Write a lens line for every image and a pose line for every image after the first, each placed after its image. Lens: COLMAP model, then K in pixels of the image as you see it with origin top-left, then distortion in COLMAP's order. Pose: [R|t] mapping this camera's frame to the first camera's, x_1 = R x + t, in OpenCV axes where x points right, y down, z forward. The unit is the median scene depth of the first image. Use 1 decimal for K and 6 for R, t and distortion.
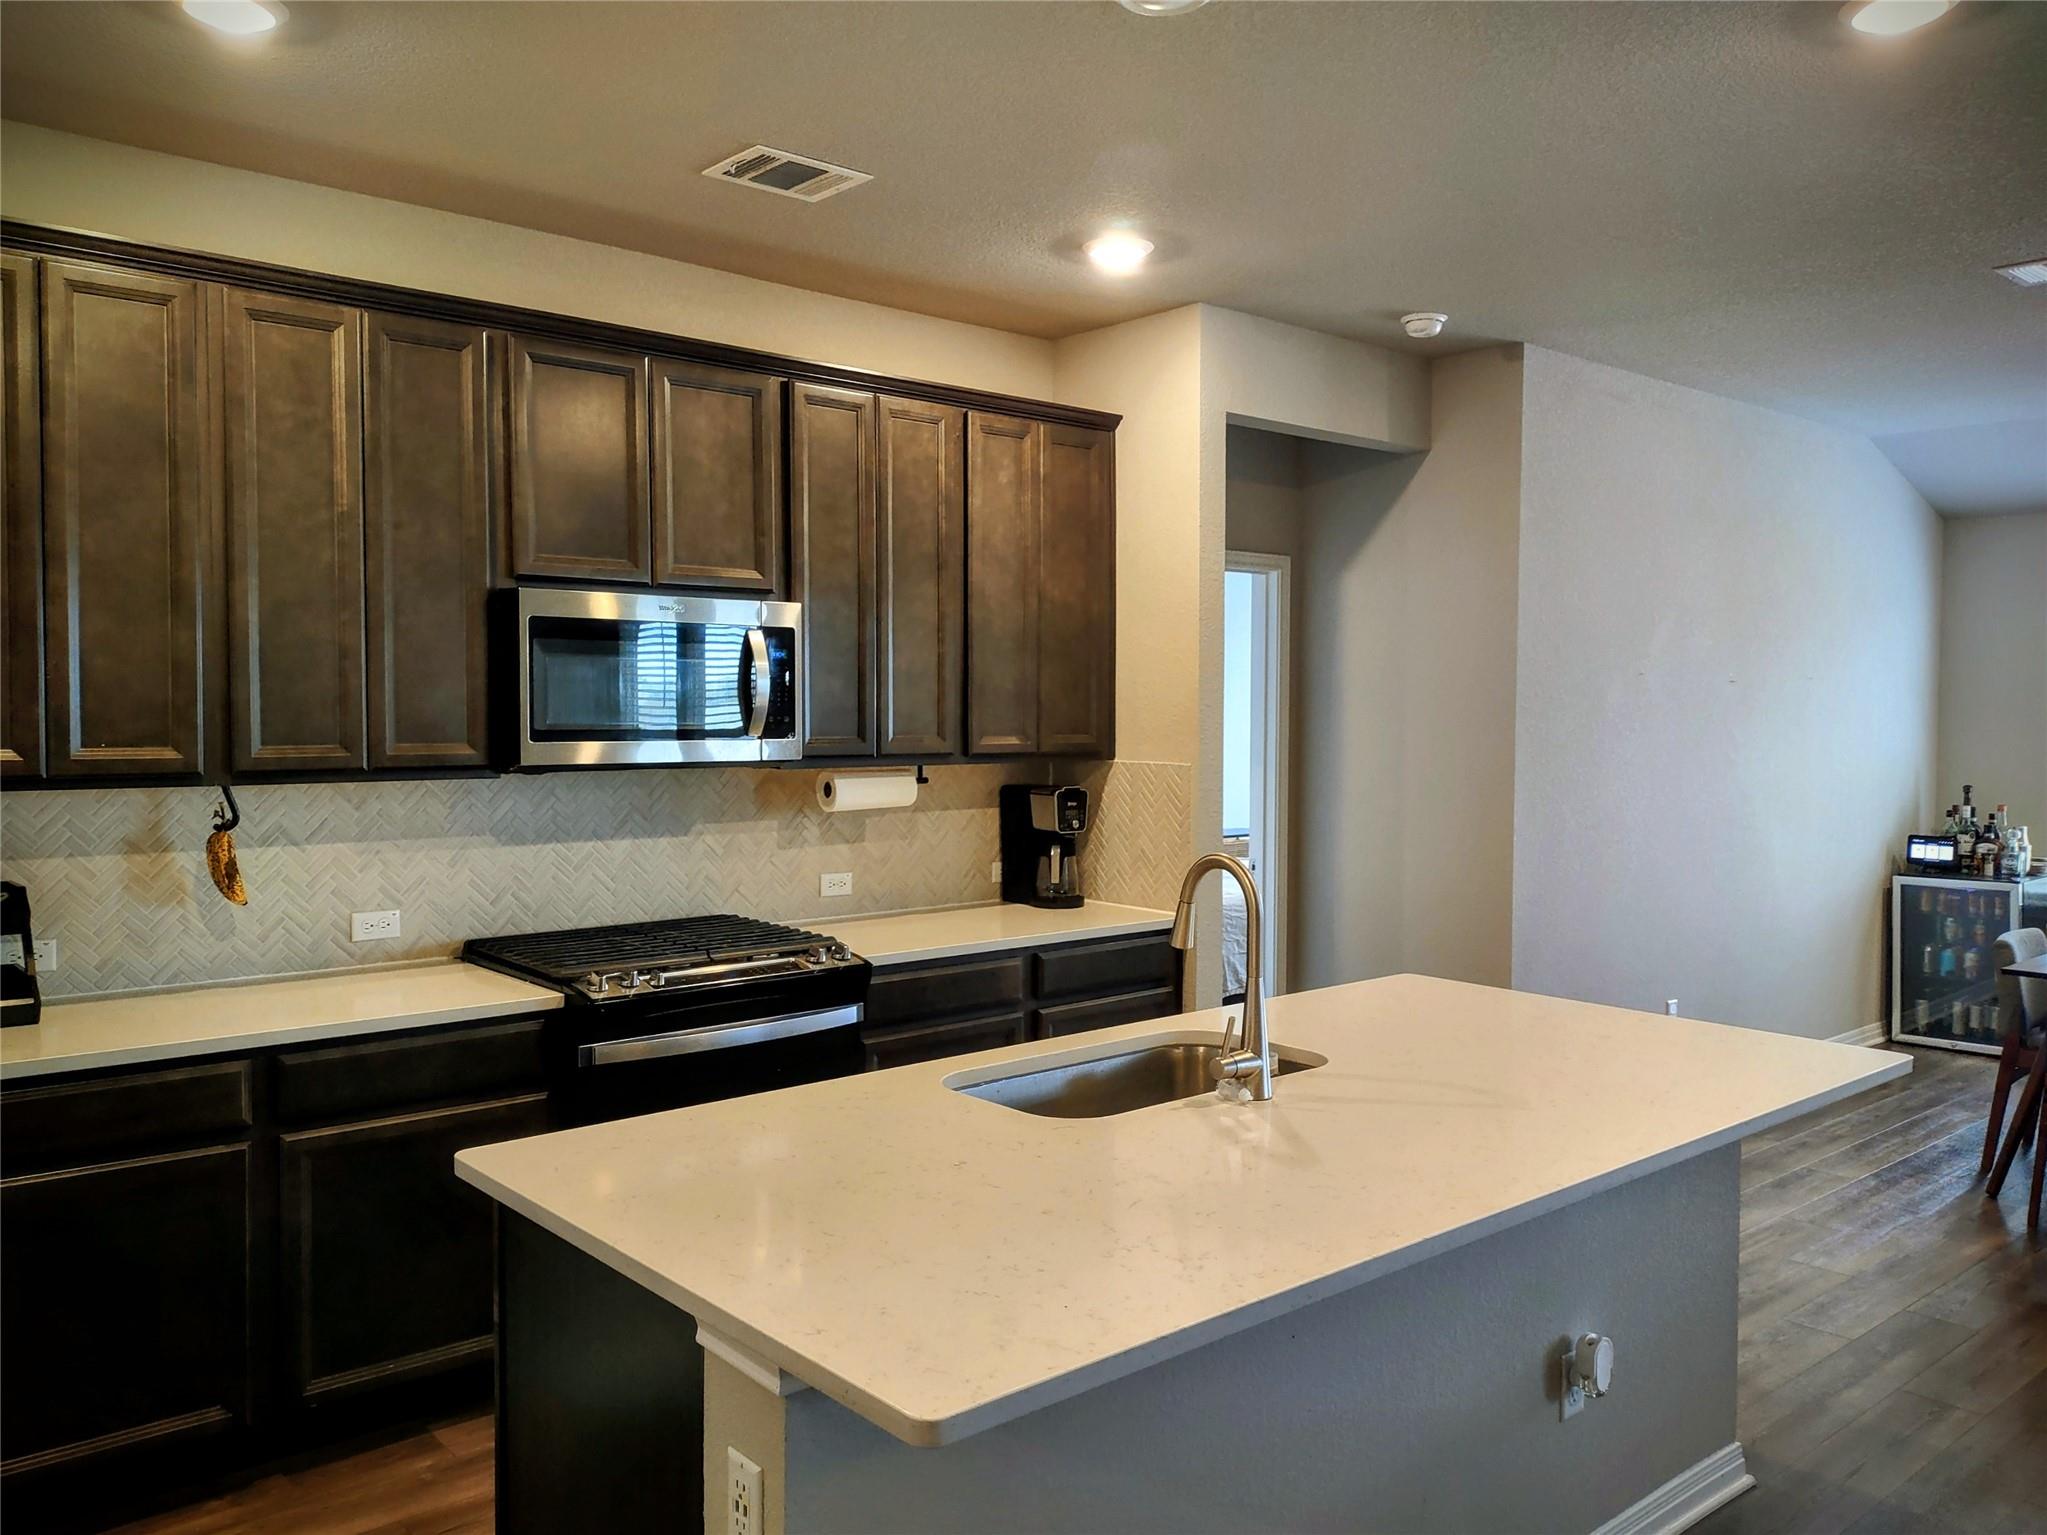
lens RADIAL K [[1585.4, 0, 1023.5], [0, 1585.4, 767.5], [0, 0, 1]] dist [0.113676, -0.229332]
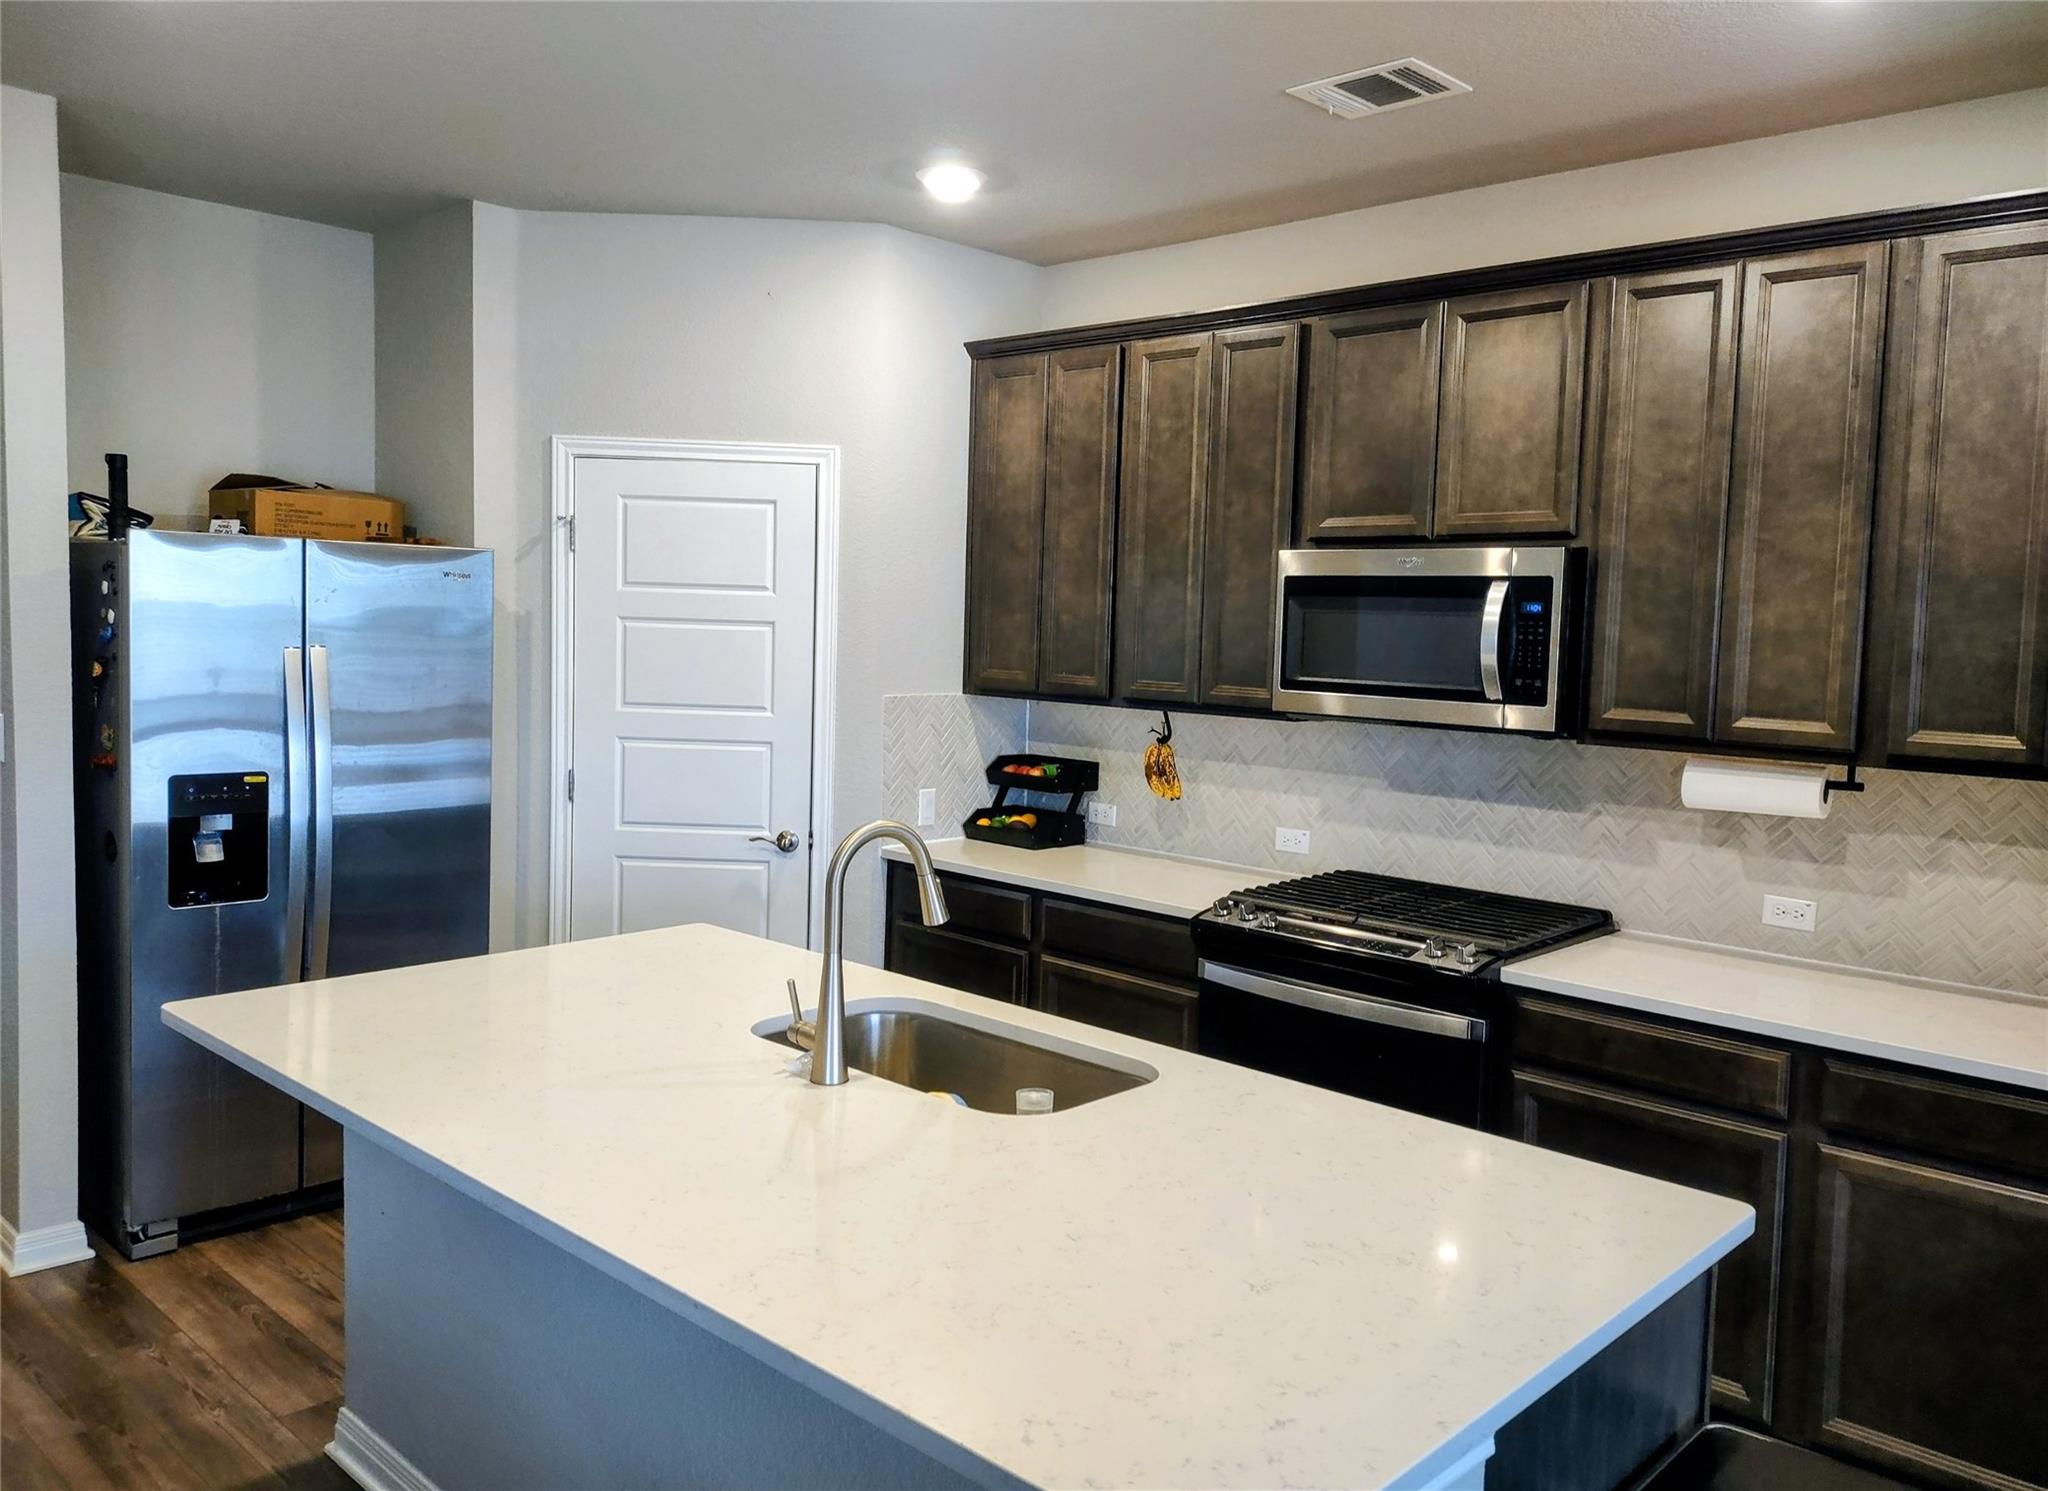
lens RADIAL K [[1497.2, 0, 1024.0], [0, 1497.2, 745.5], [0, 0, 1]] dist [0.003538, -0.001520]
pose [[0.081124, 0.080688, -0.993433, 0.659184], [-0.069094, 0.994775, 0.075155, -0.040097], [0.994306, 0.062543, 0.086275, 0.685596]]
